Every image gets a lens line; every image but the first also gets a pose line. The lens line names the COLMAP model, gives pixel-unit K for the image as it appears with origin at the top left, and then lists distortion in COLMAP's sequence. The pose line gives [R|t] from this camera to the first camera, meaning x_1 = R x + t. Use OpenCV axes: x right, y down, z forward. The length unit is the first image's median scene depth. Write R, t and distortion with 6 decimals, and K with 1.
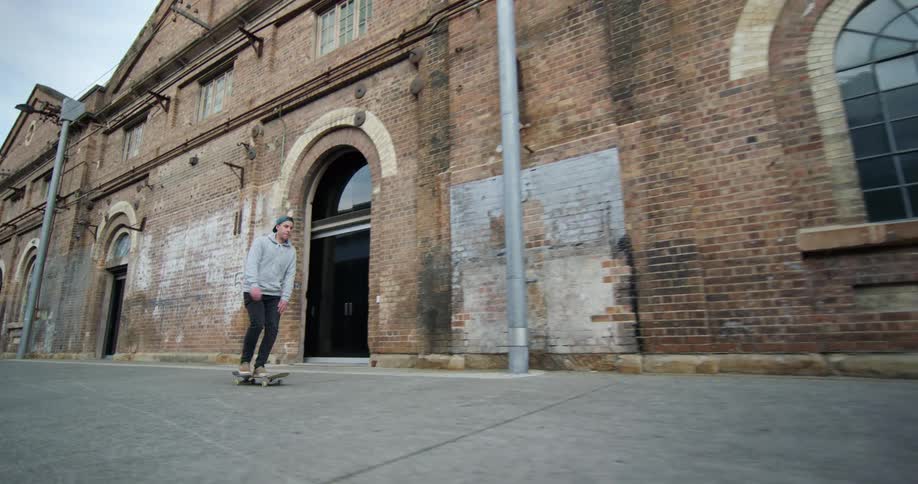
lens RADIAL K [[441.3, 0, 459.0], [0, 441.3, 242.0], [0, 0, 1]] dist [-0.008811, 0.001588]
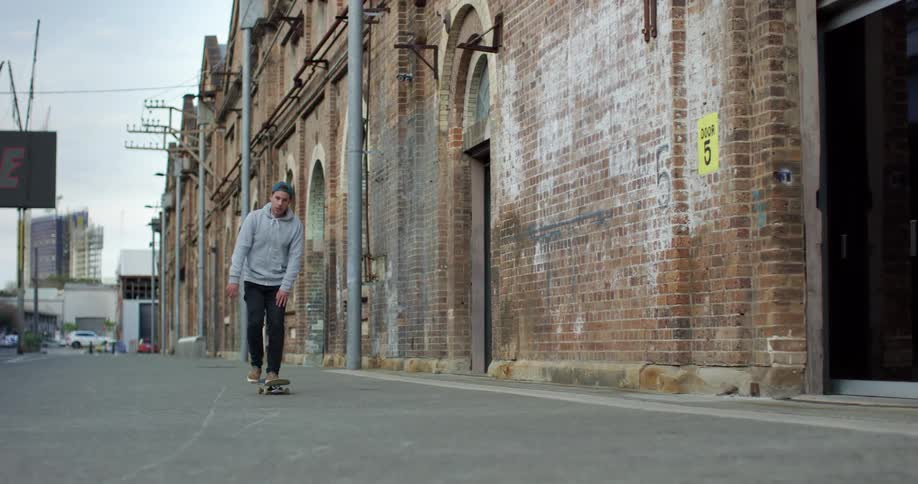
lens RADIAL K [[1585.6, 0, 459.0], [0, 1585.6, 242.0], [0, 0, 1]] dist [-0.167933, 0.280154]
pose [[0.716596, -0.030181, -0.696835, 0.460645], [0.141967, 0.984461, 0.103354, -0.017641], [0.682888, -0.172991, 0.709745, -0.073466]]
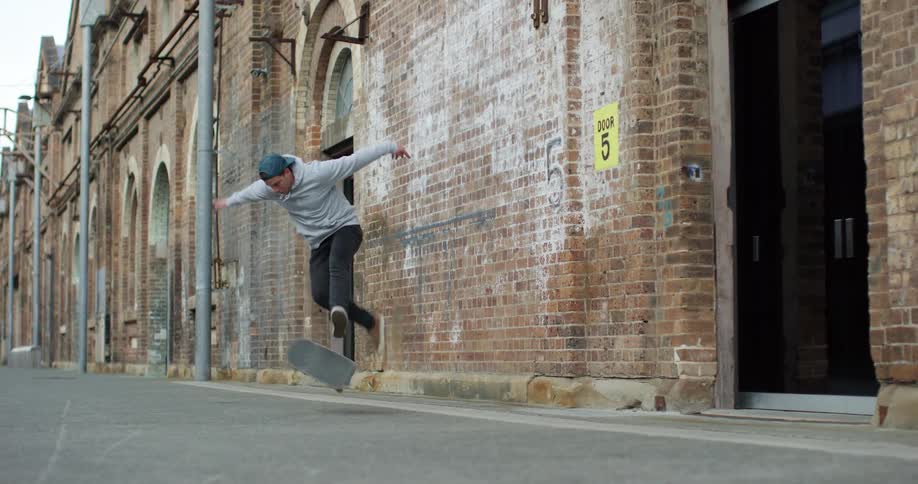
lens RADIAL K [[1585.6, 0, 459.0], [0, 1585.6, 242.0], [0, 0, 1]] dist [-0.167933, 0.280154]
pose [[0.784530, -0.030488, -0.619341, 0.302522], [0.125911, 0.985816, 0.110966, 0.005630], [0.607173, -0.165039, 0.777240, 0.020827]]
